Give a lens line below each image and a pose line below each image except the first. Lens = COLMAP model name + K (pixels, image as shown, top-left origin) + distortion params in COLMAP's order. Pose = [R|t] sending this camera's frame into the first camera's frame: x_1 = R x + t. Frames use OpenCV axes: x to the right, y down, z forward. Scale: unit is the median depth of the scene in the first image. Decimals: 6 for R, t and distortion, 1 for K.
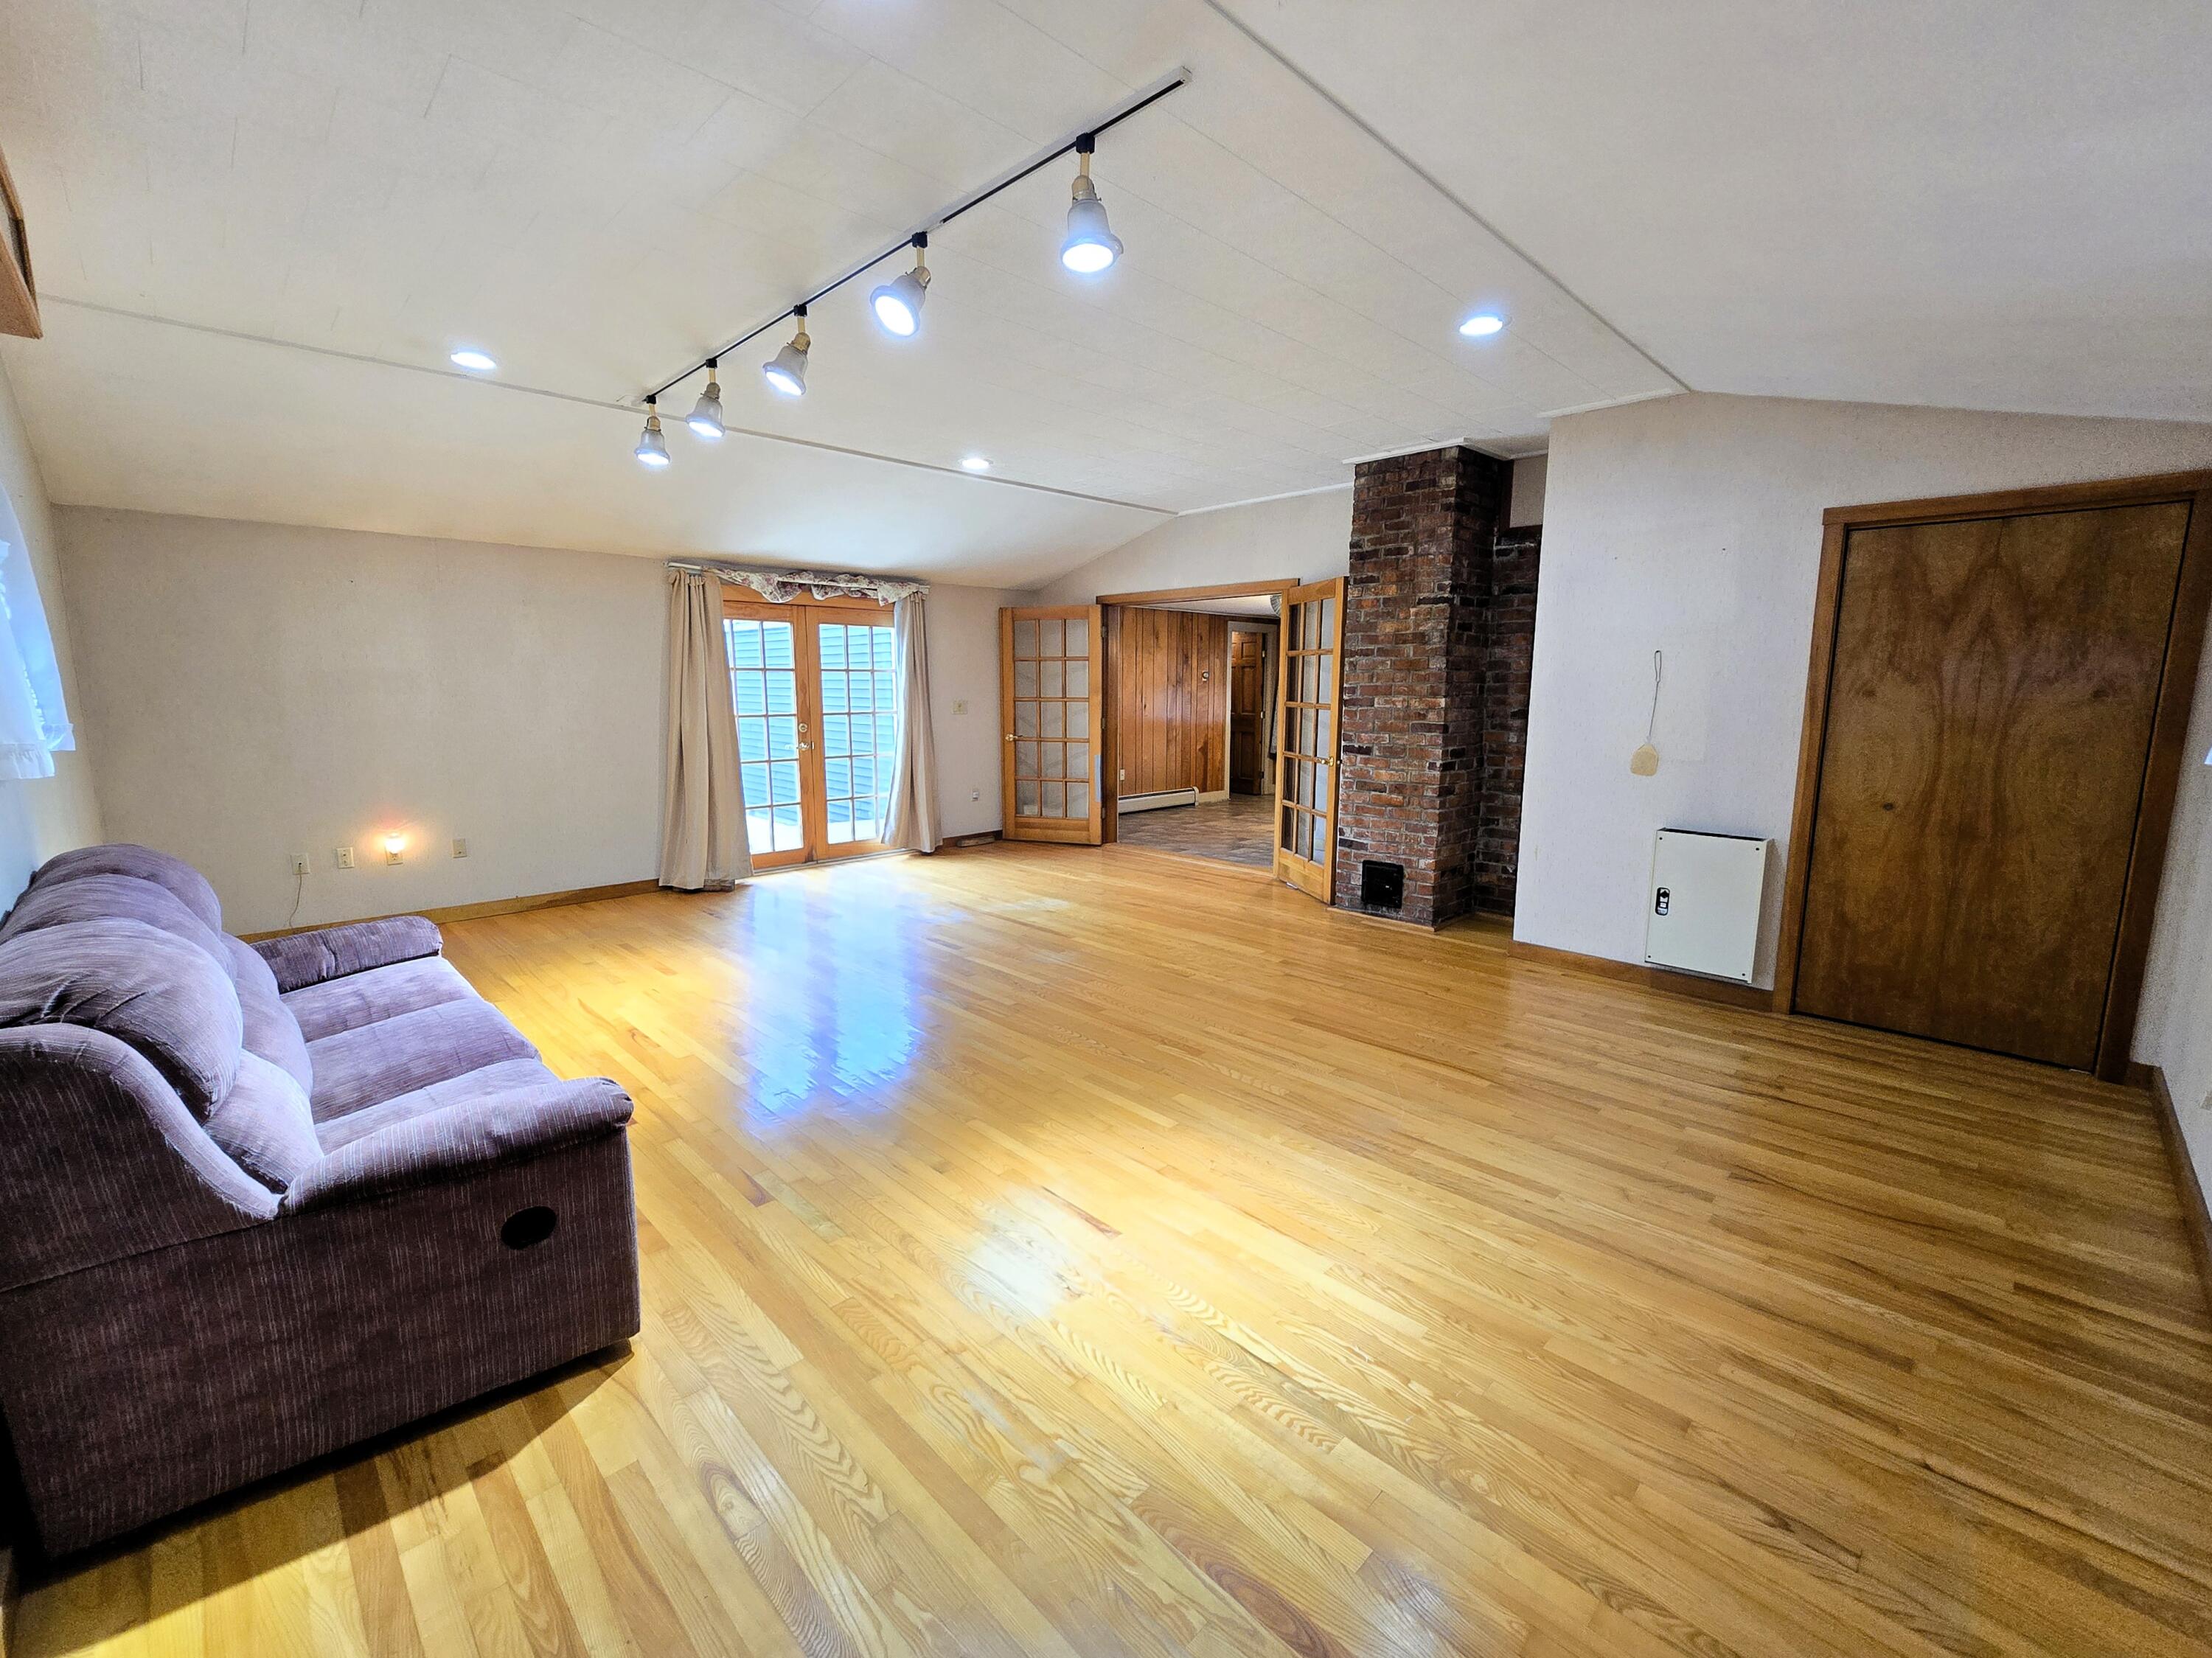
lens RADIAL K [[924.0, 0, 1118.8], [0, 924.0, 820.1], [0, 0, 1]] dist [-0.003353, -0.000325]
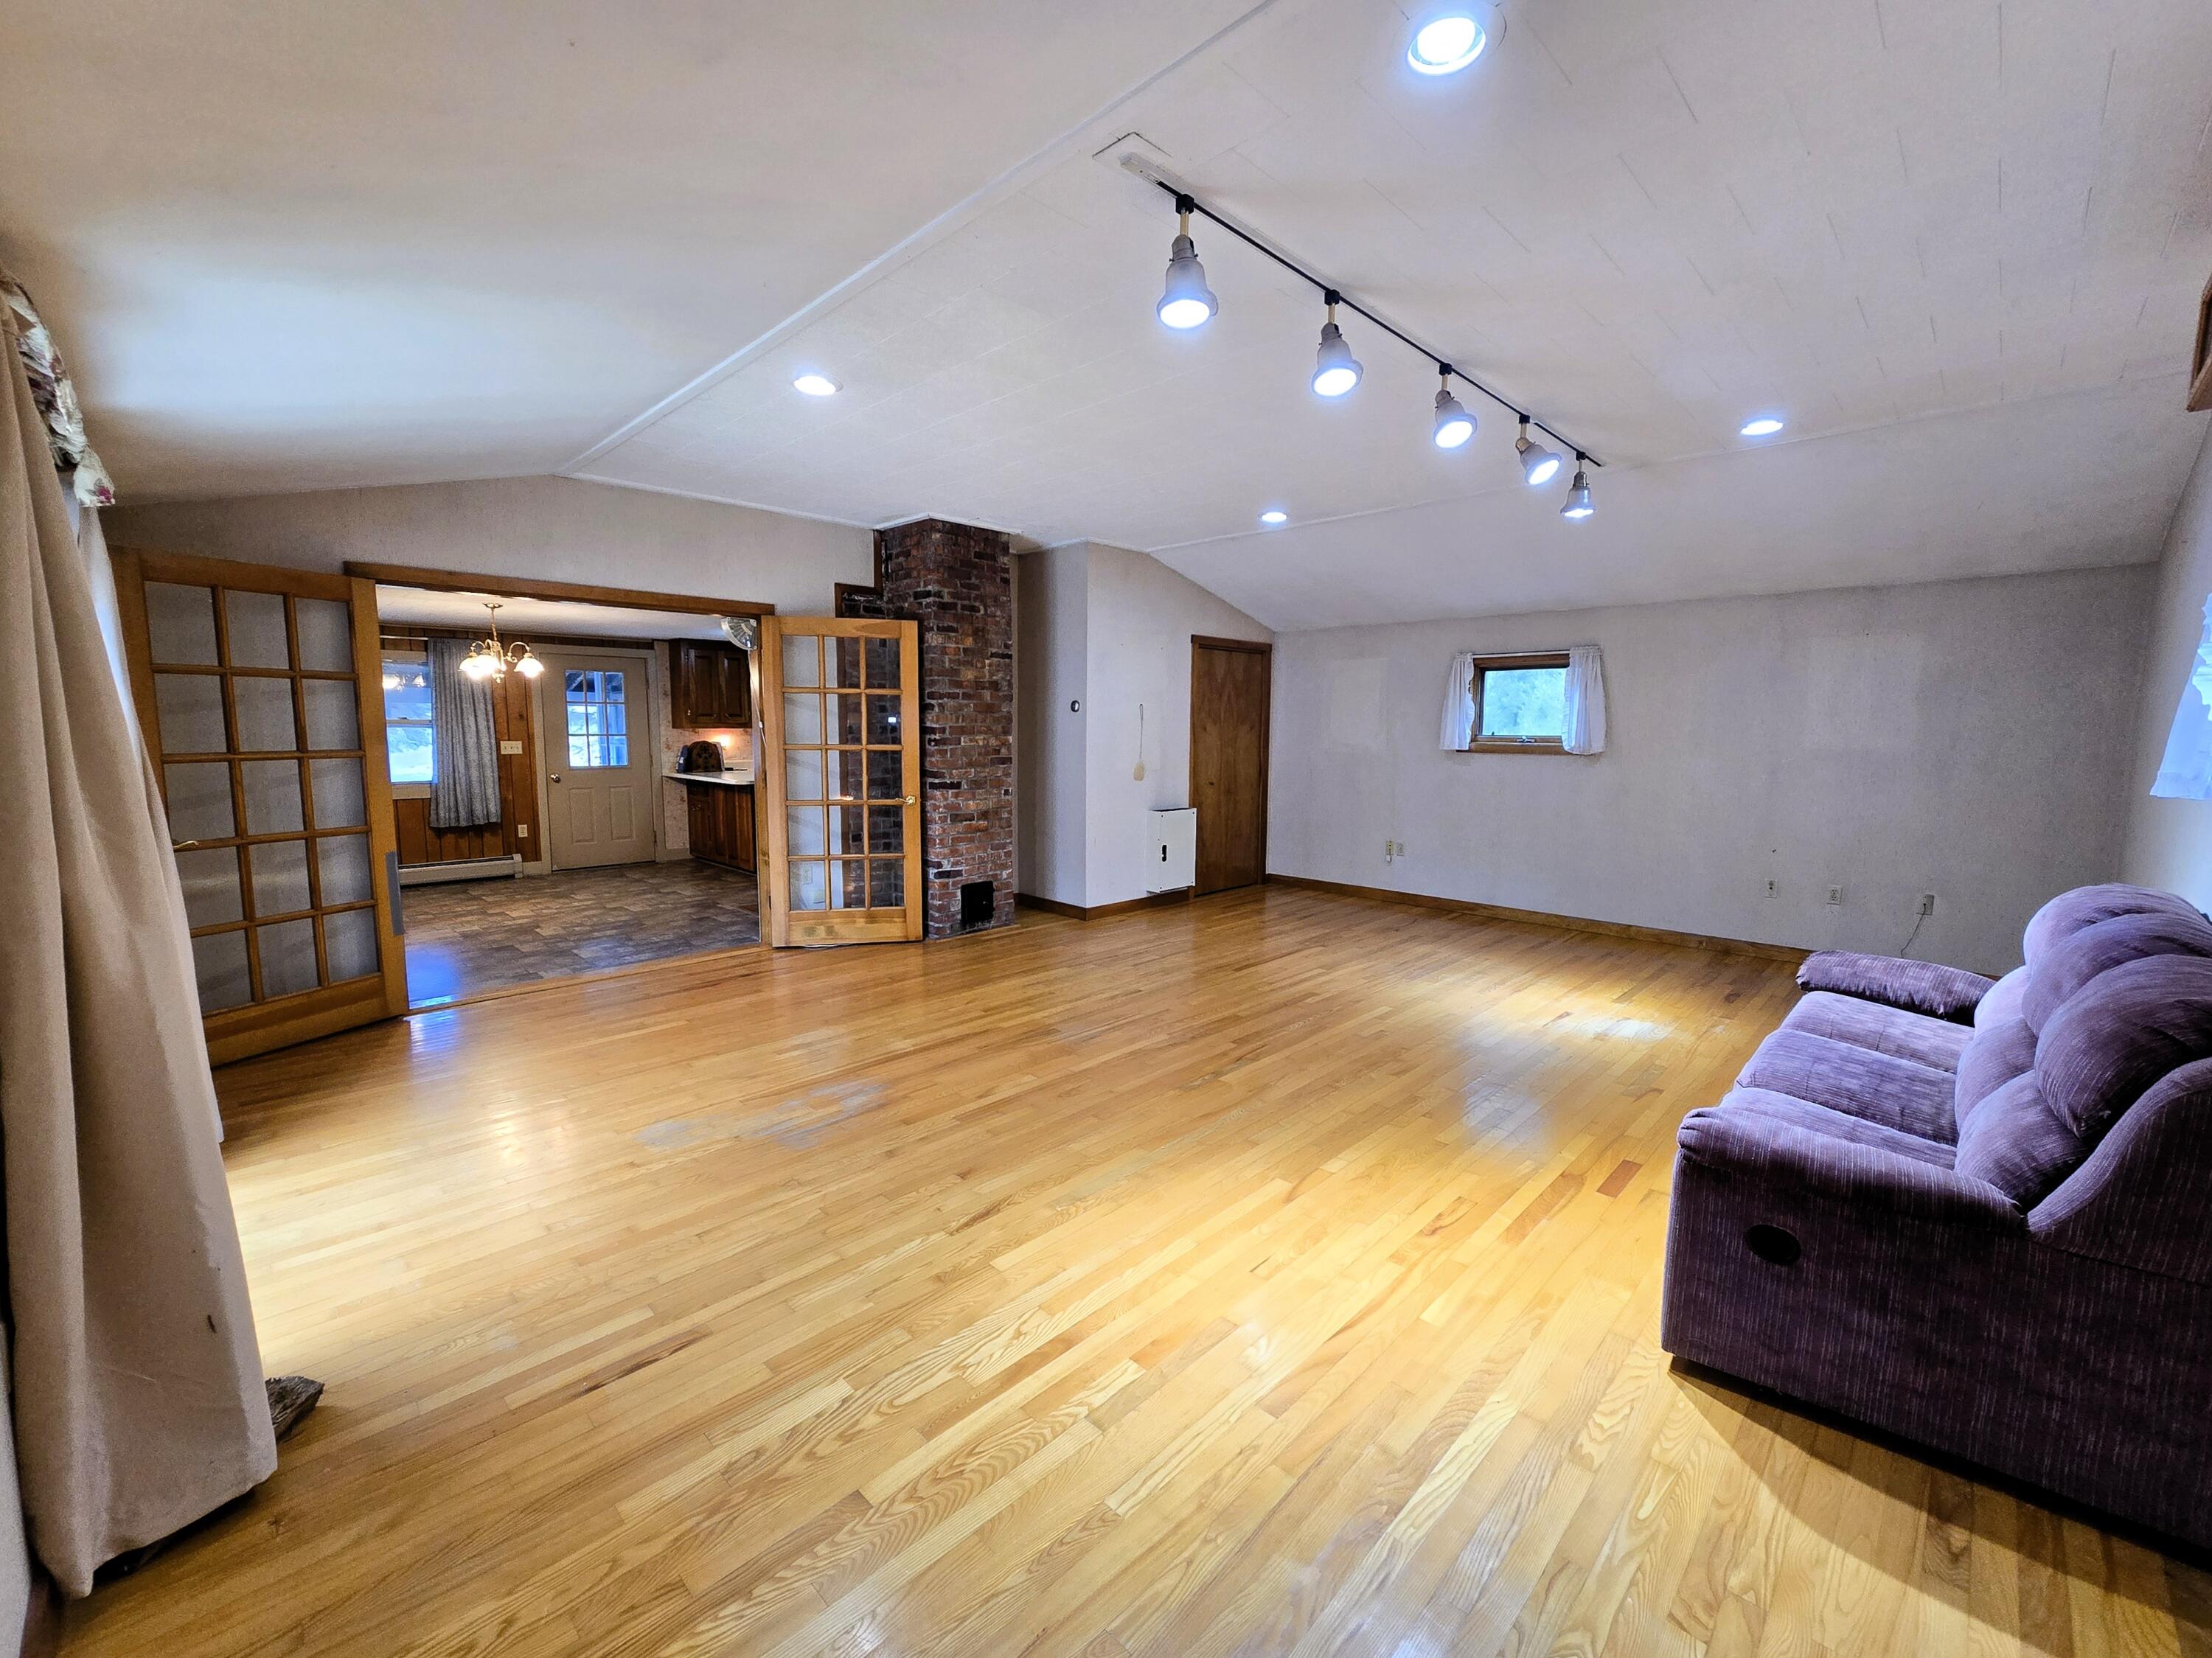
lens RADIAL K [[907.4, 0, 1113.5], [0, 907.4, 819.2], [0, 0, 1]] dist [-0.004418, -0.000466]
pose [[-0.005506, -0.106219, 0.994327, -0.830205], [0.140181, 0.984442, 0.105940, -0.127827], [-0.990111, 0.139969, 0.009469, 0.843148]]
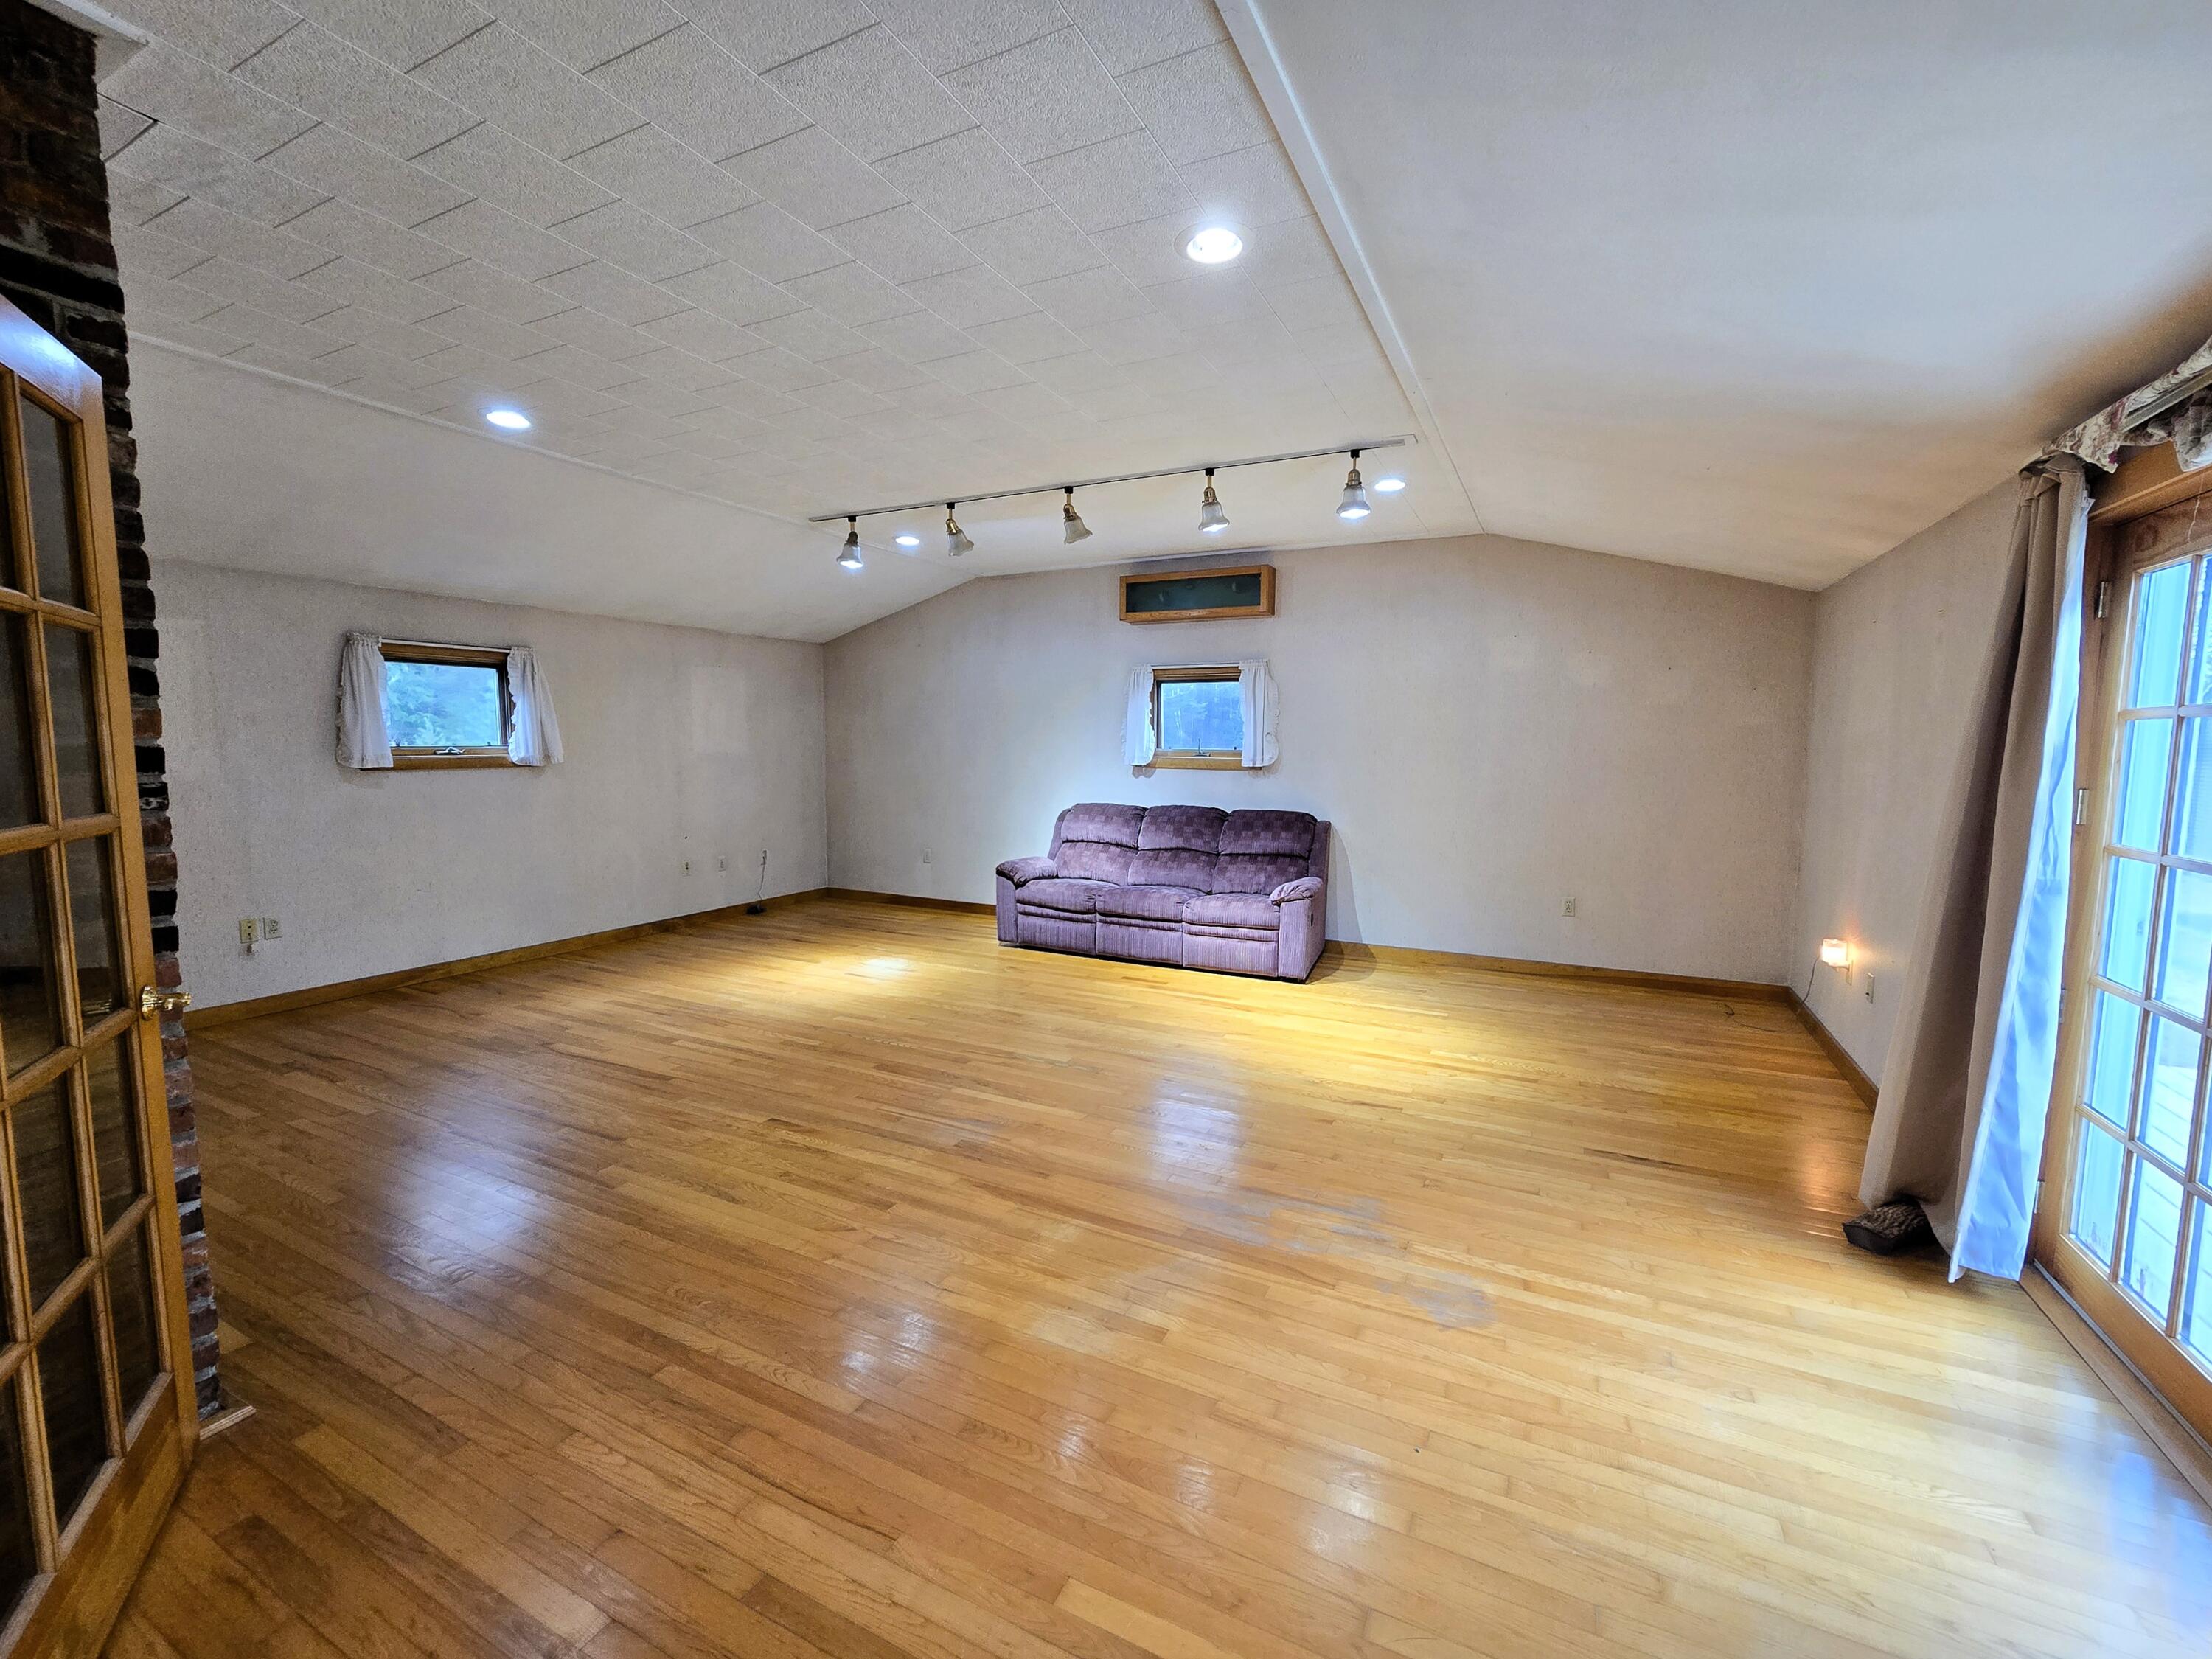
lens RADIAL K [[924.1, 0, 1118.8], [0, 924.1, 820.6], [0, 0, 1]] dist [-0.003353, -0.000325]
pose [[-0.947440, 0.020461, -0.319278, 0.034918], [-0.055060, 0.972635, 0.225719, -0.221647], [0.315160, 0.231434, -0.920387, 1.475722]]
